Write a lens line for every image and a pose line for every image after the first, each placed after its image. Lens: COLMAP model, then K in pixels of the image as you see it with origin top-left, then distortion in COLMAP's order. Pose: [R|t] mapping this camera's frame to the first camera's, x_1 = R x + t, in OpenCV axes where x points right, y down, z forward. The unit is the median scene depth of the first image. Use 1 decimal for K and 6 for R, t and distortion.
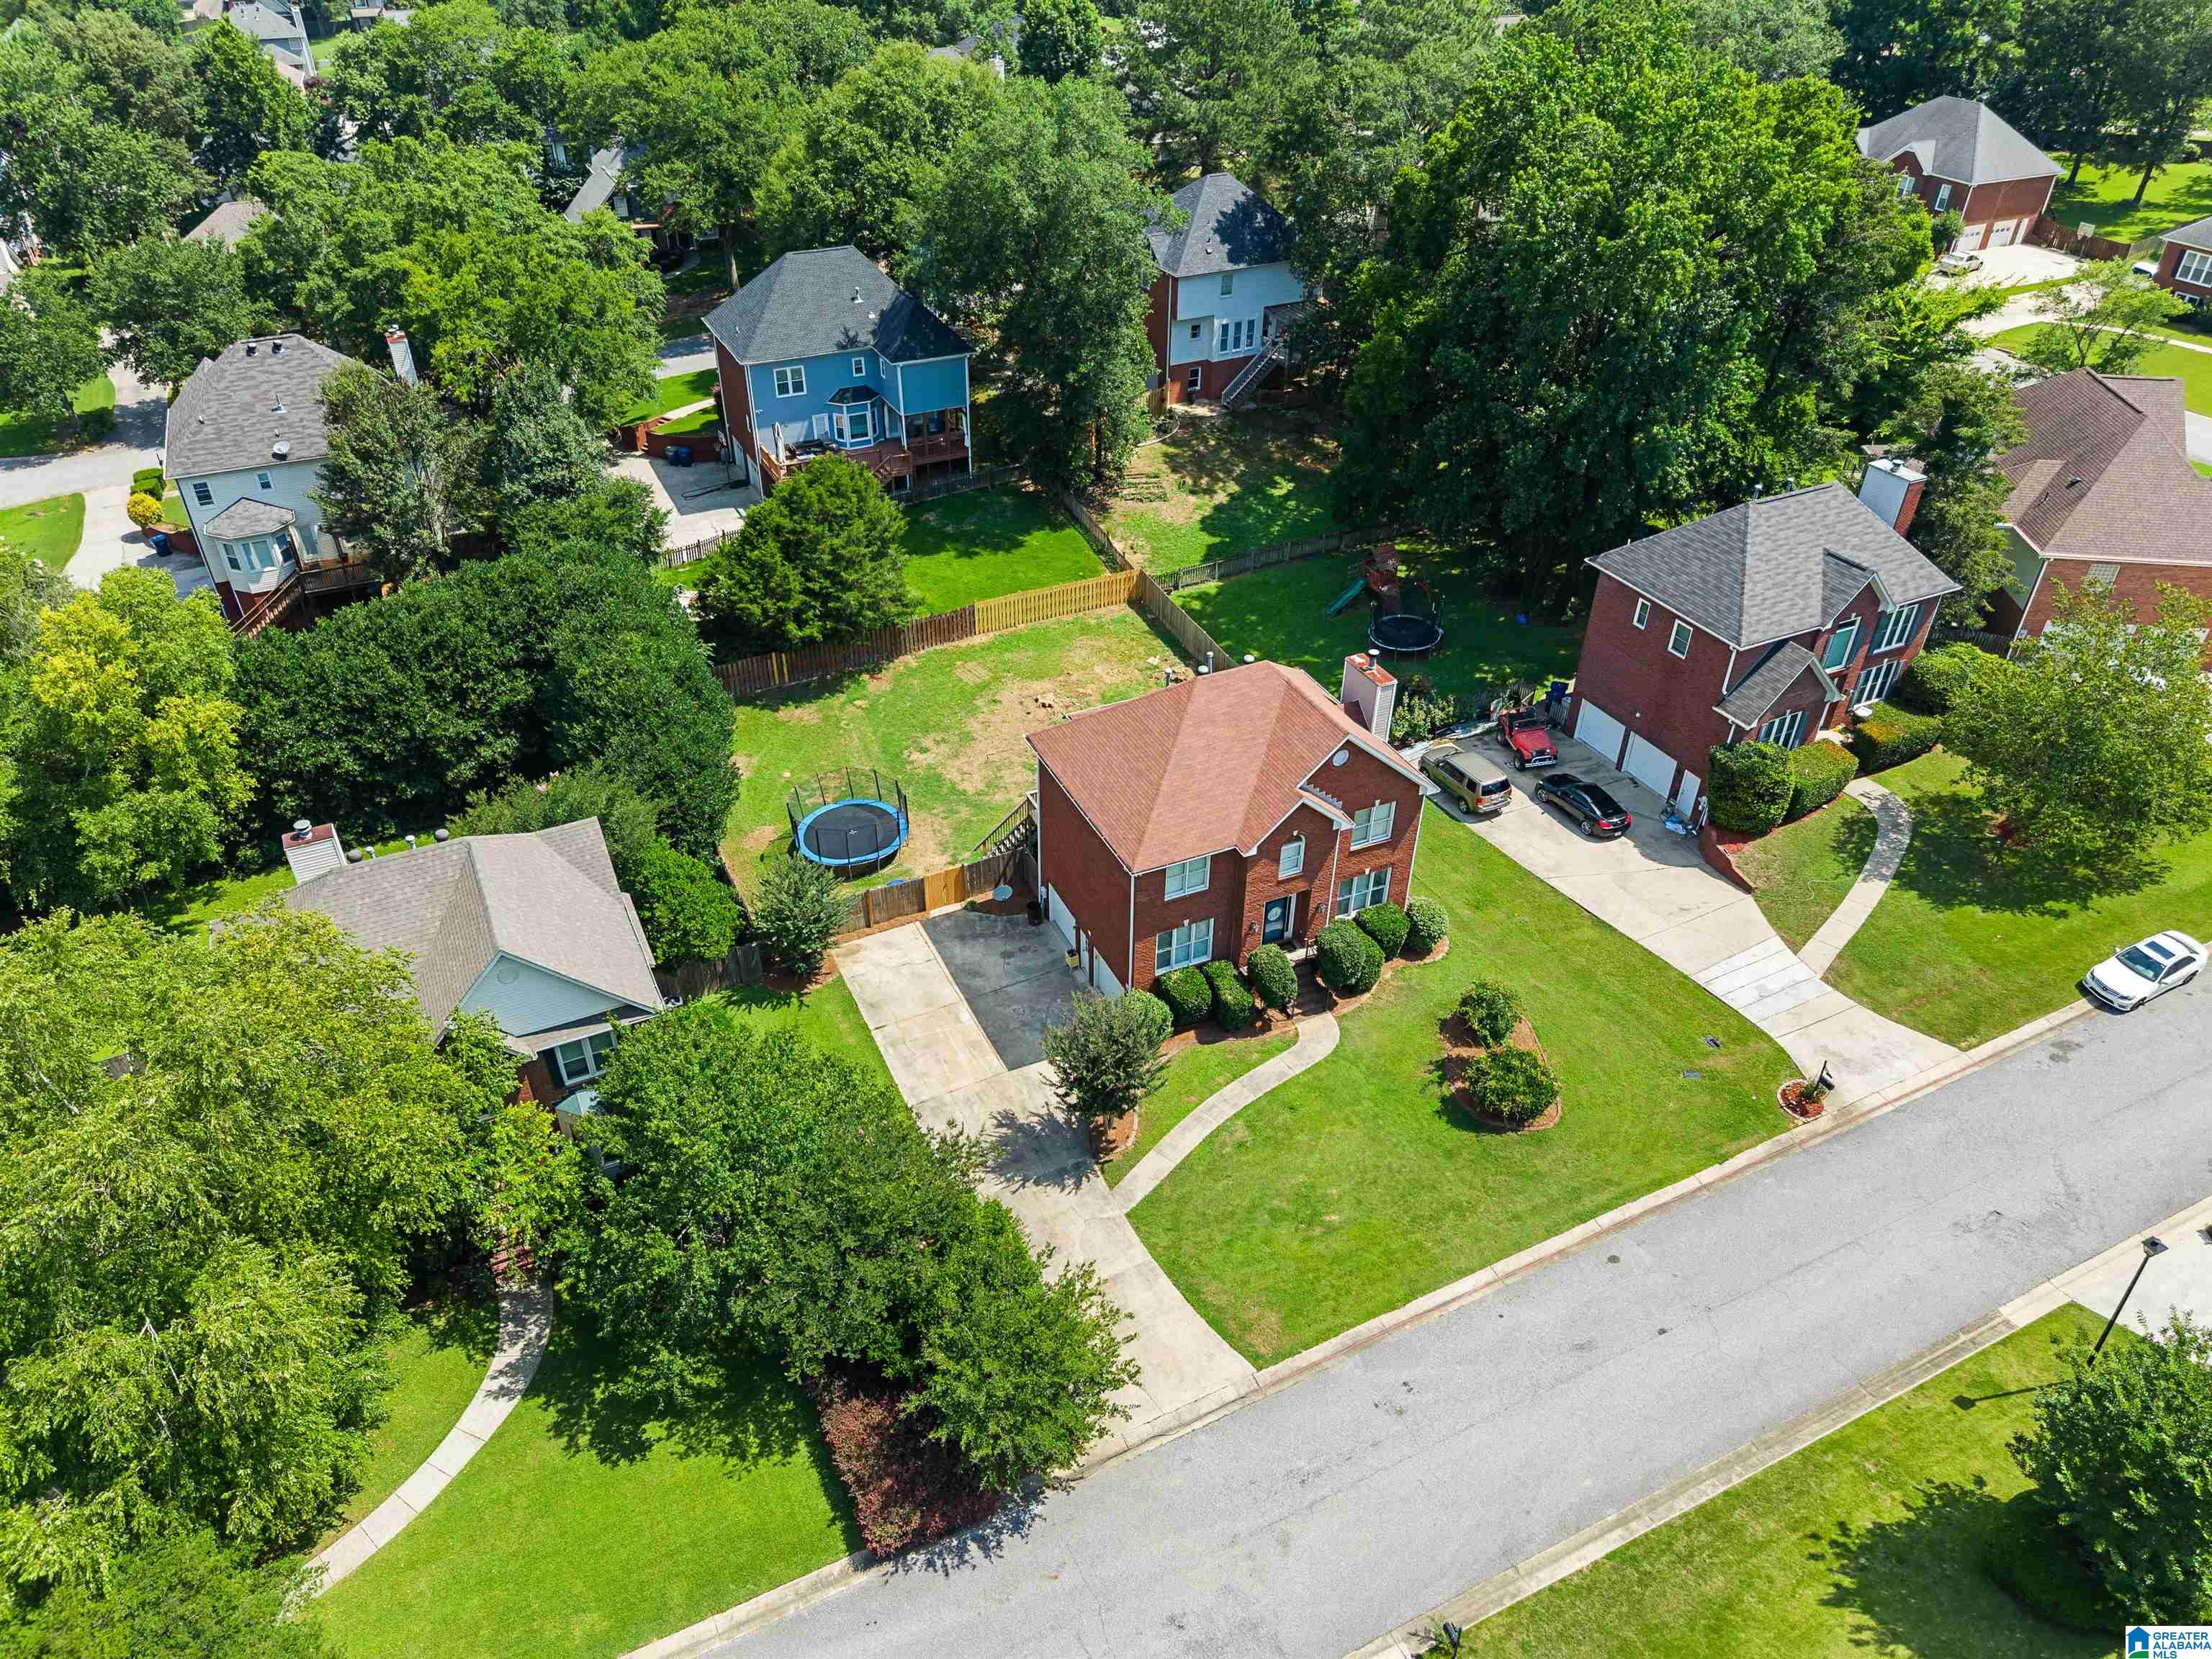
lens RADIAL K [[1488.3, 0, 1103.4], [0, 1488.3, 828.3], [0, 0, 1]] dist [0.016878, -0.013517]
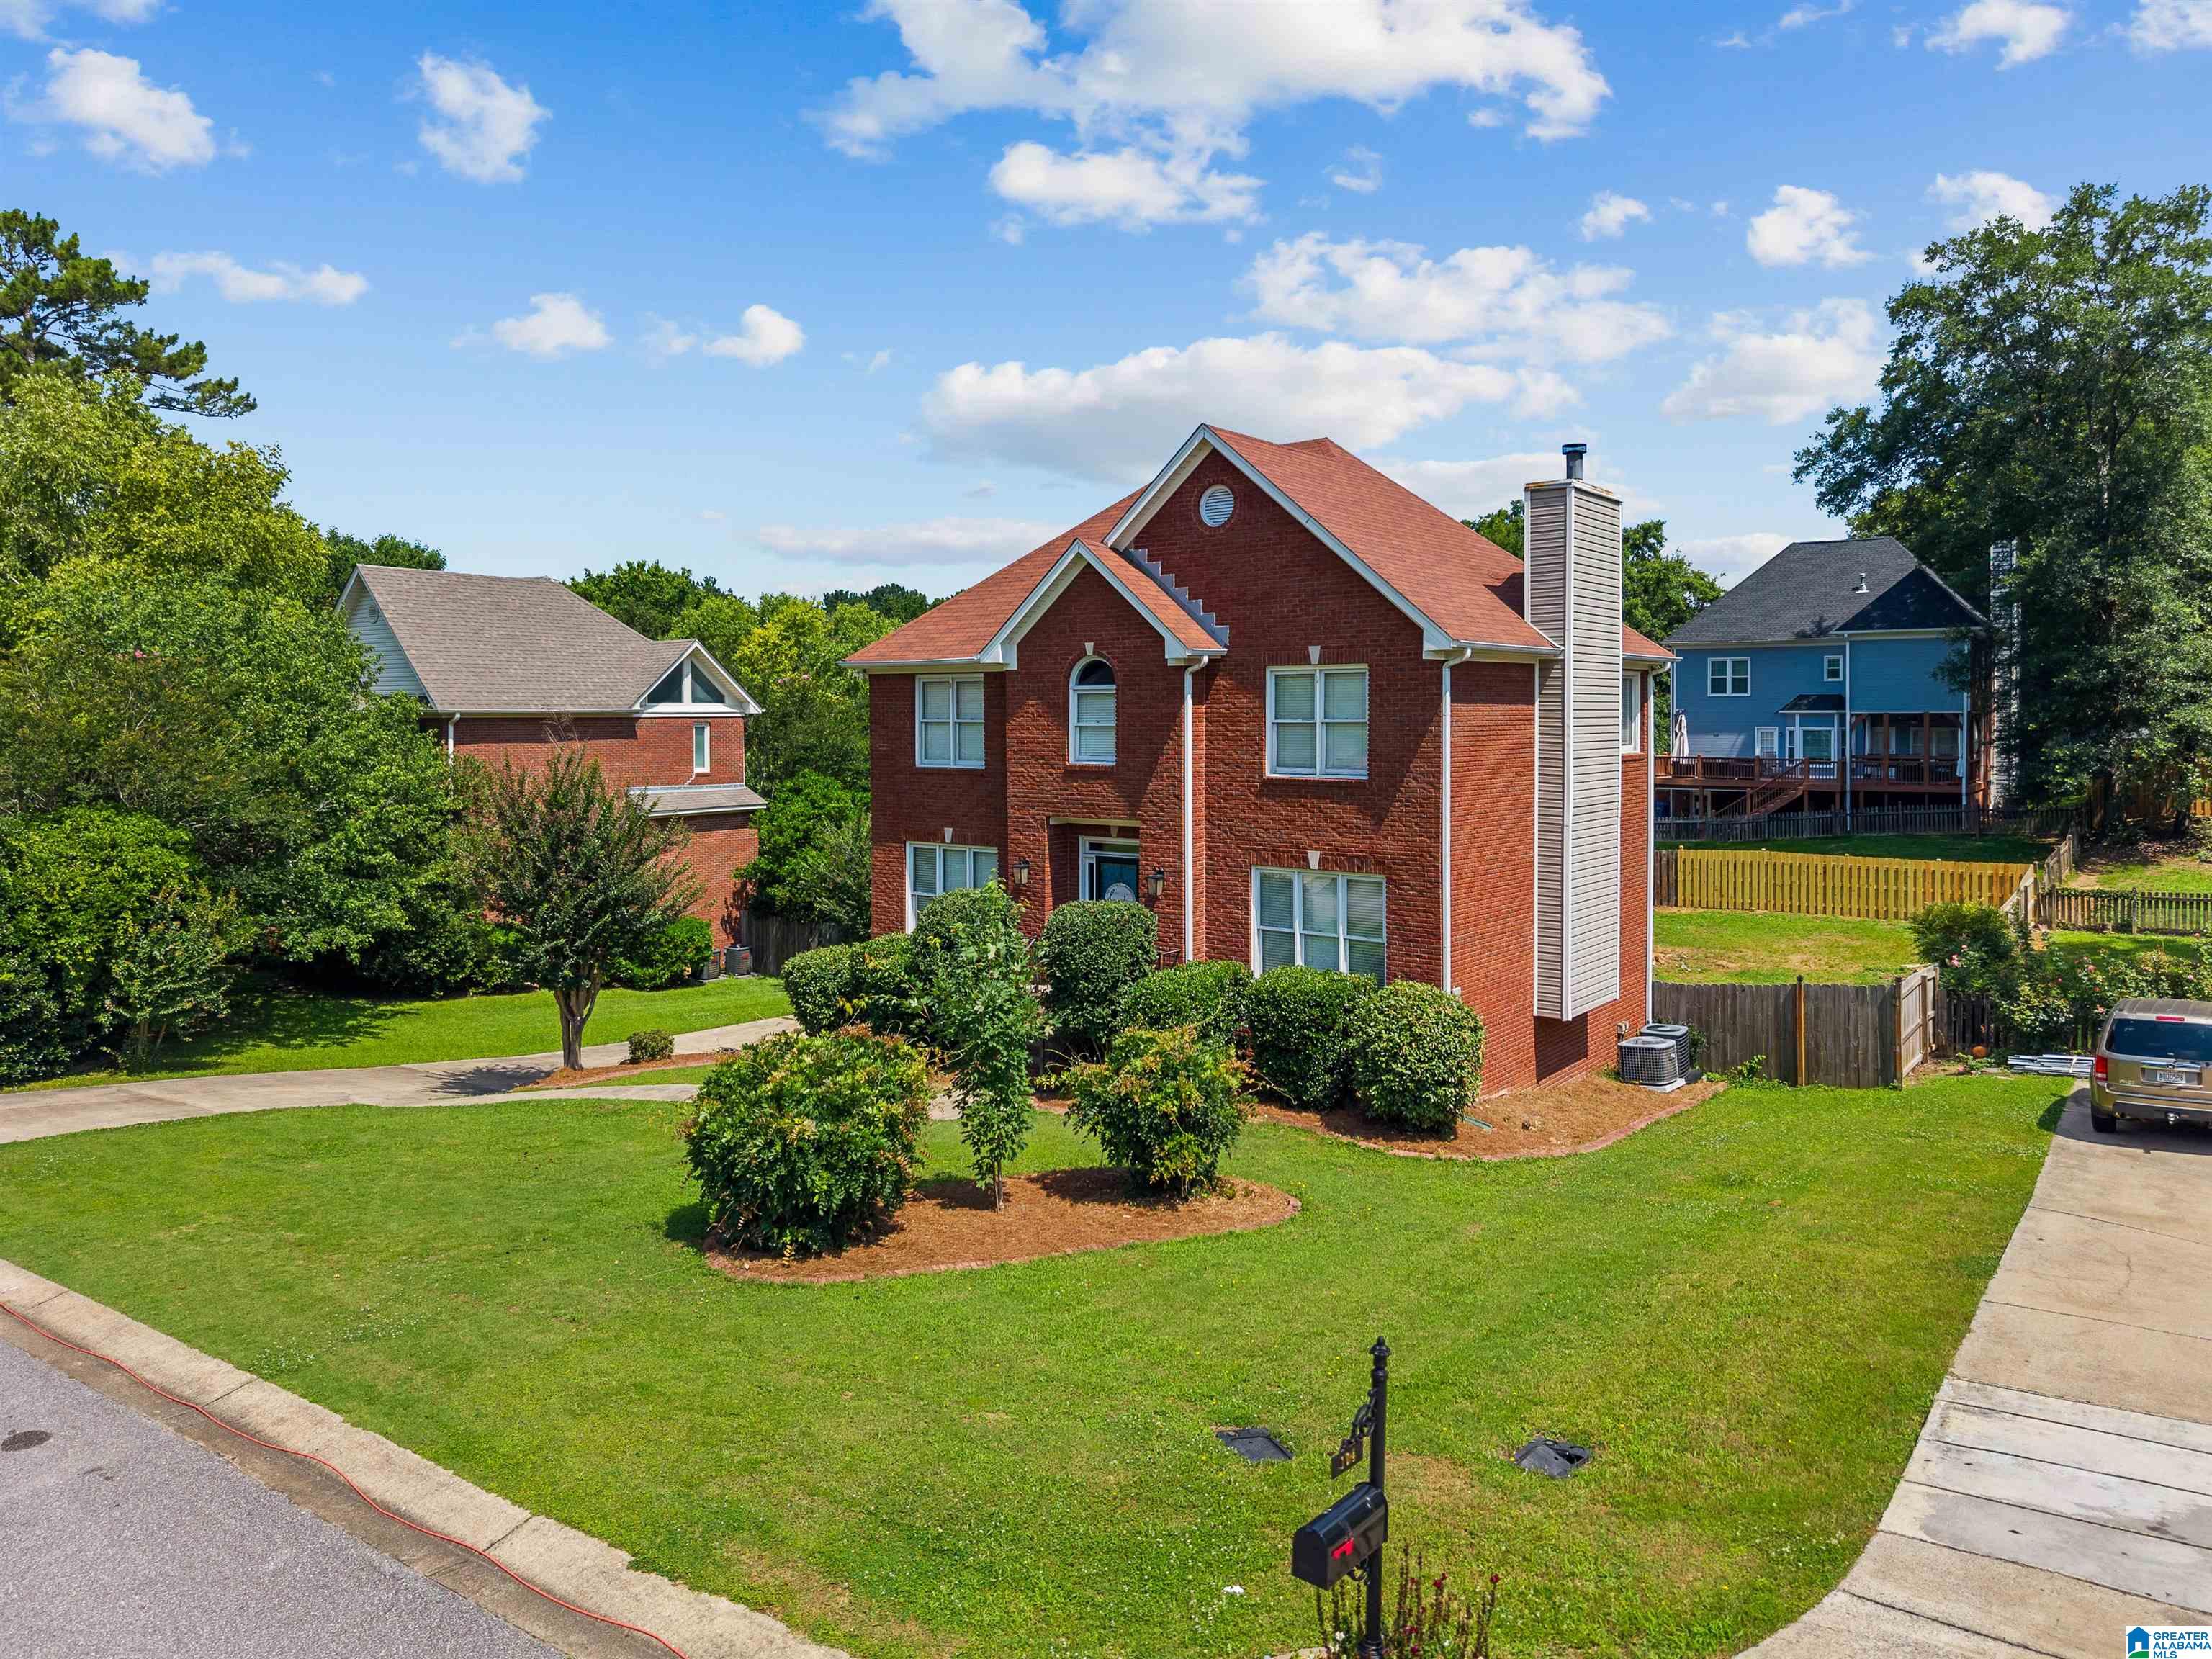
lens RADIAL K [[1521.0, 0, 1096.4], [0, 1521.0, 743.2], [0, 0, 1]] dist [0.001384, -0.001107]
pose [[0.455374, 0.005475, -0.890284, 0.471984], [-0.511028, 0.820450, -0.256342, 0.126614], [0.729030, 0.571692, 0.376409, 0.715573]]
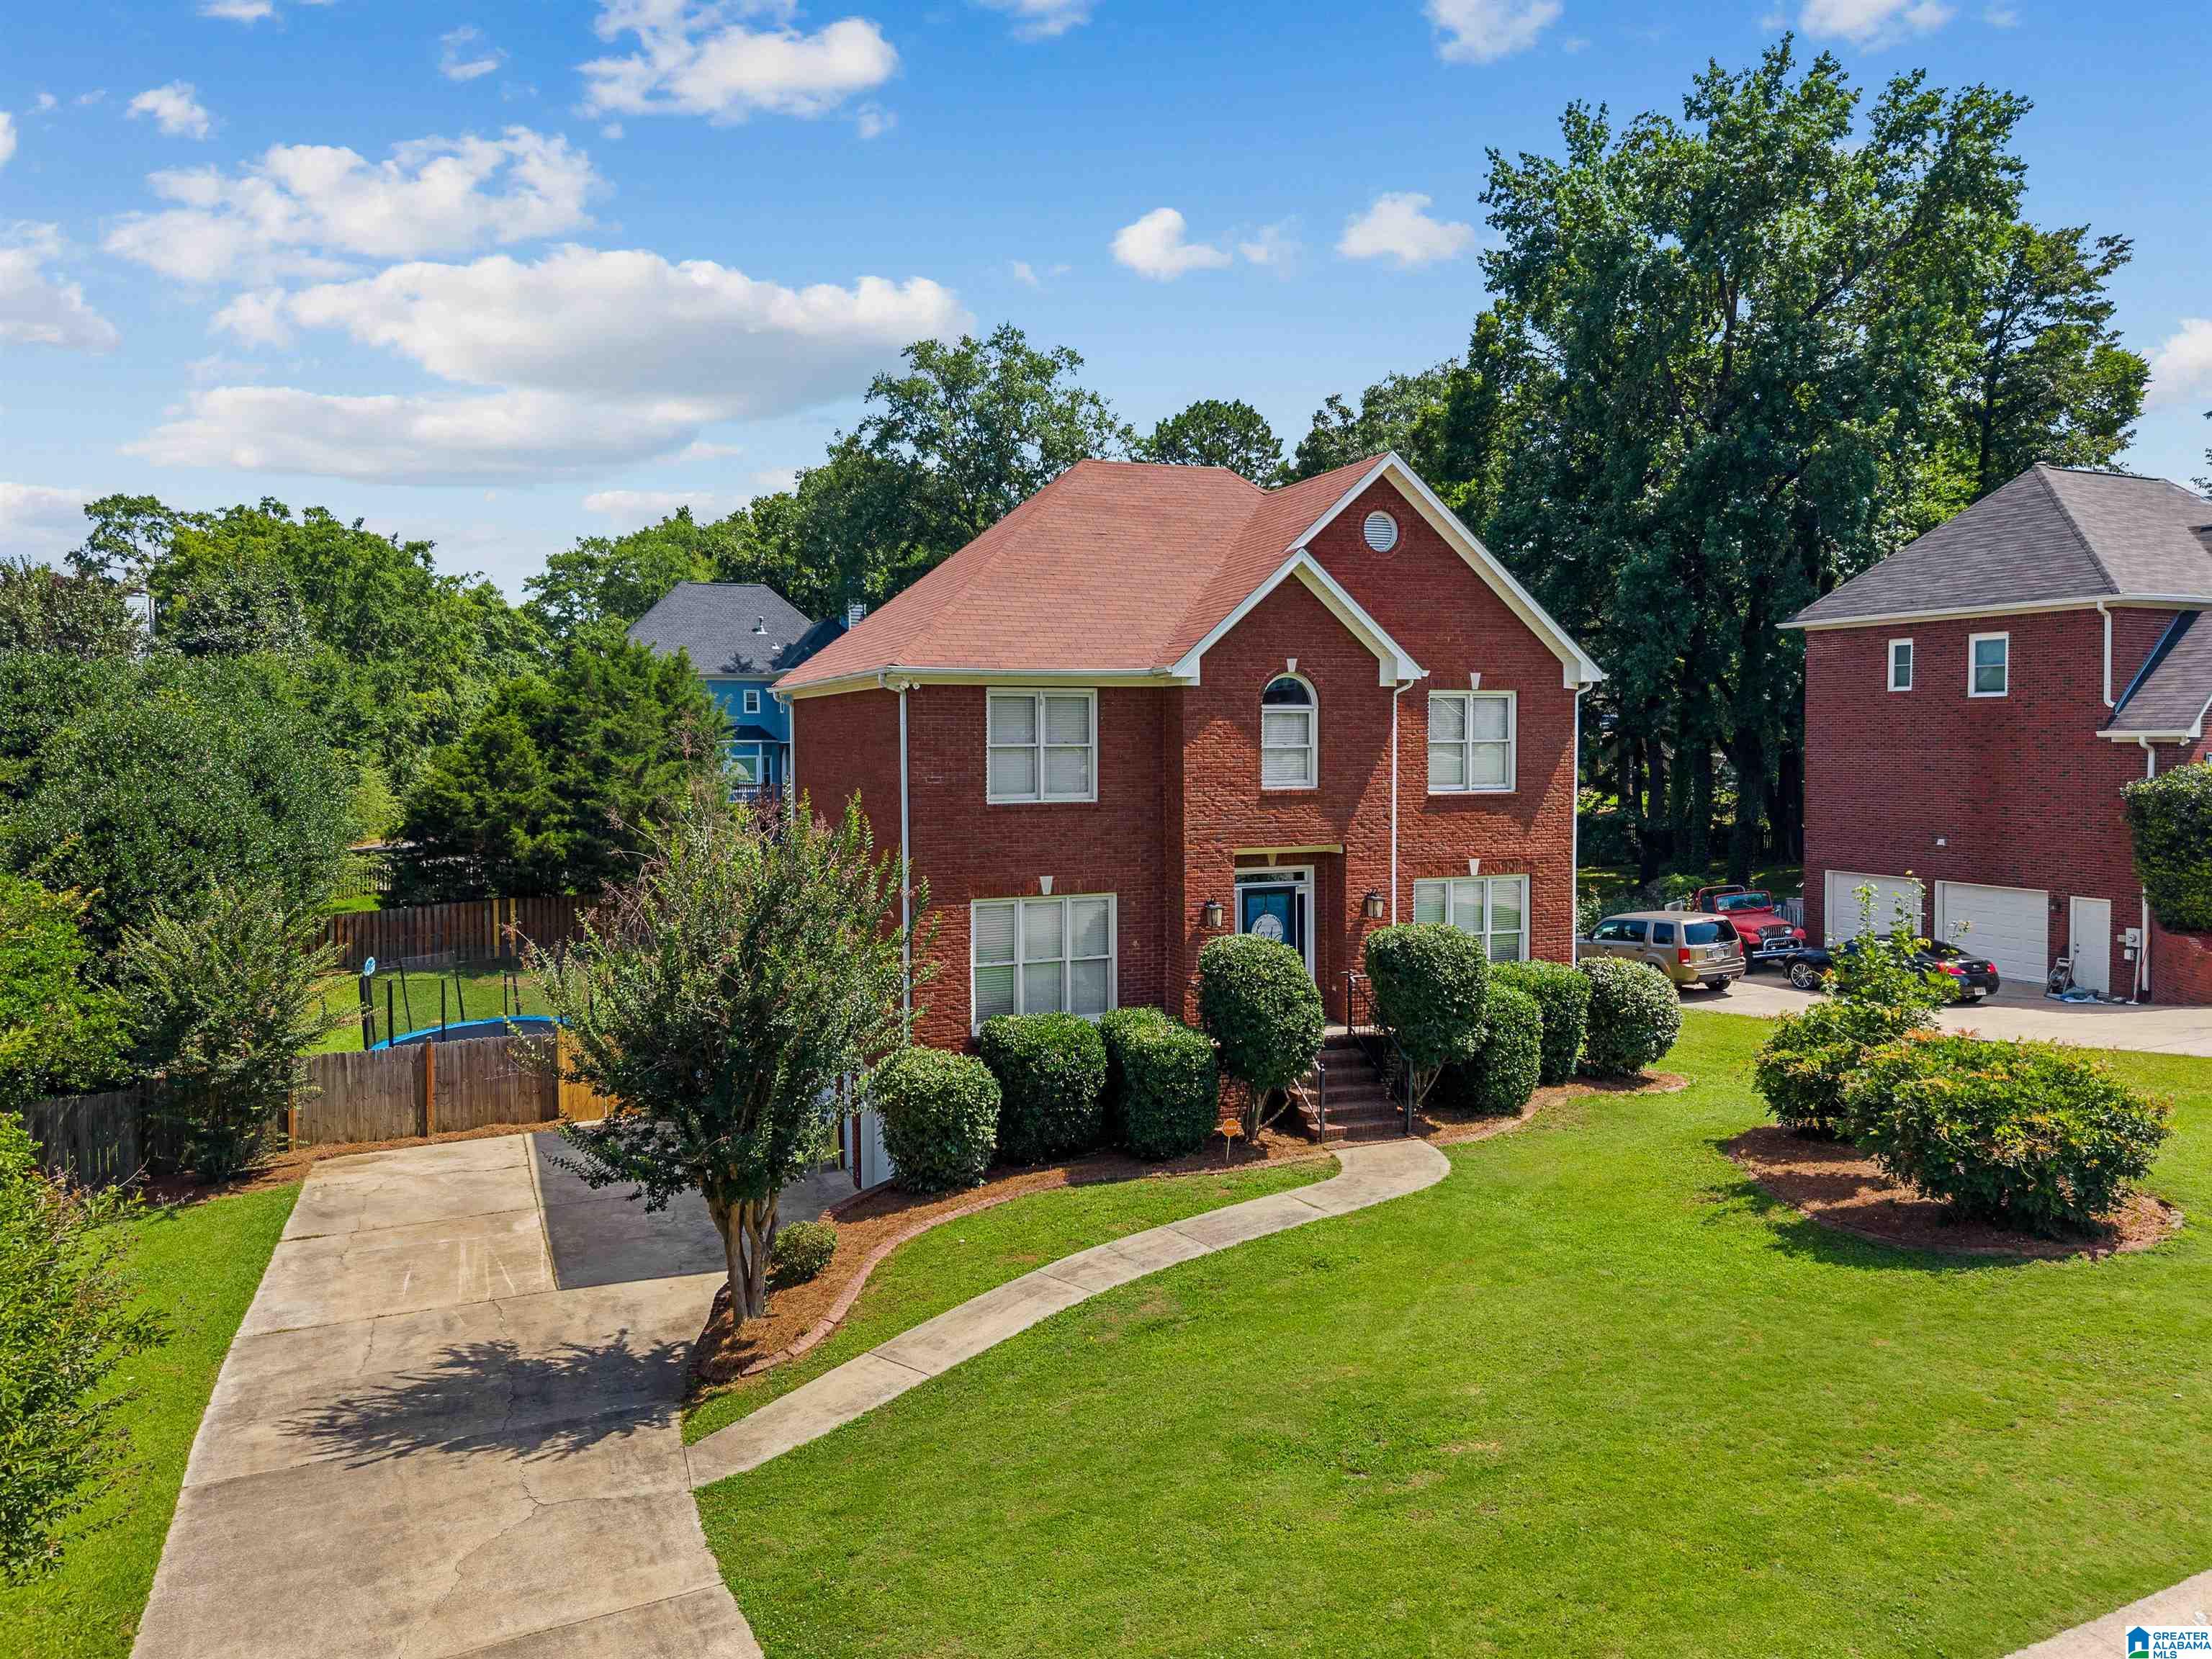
lens RADIAL K [[1503.5, 0, 1112.6], [0, 1503.5, 786.7], [0, 0, 1]] dist [0.004908, -0.006188]
pose [[0.999108, -0.015253, -0.039385, 0.079743], [-0.009216, 0.831311, -0.555731, 0.237685], [0.041218, 0.555598, 0.830428, 0.554914]]
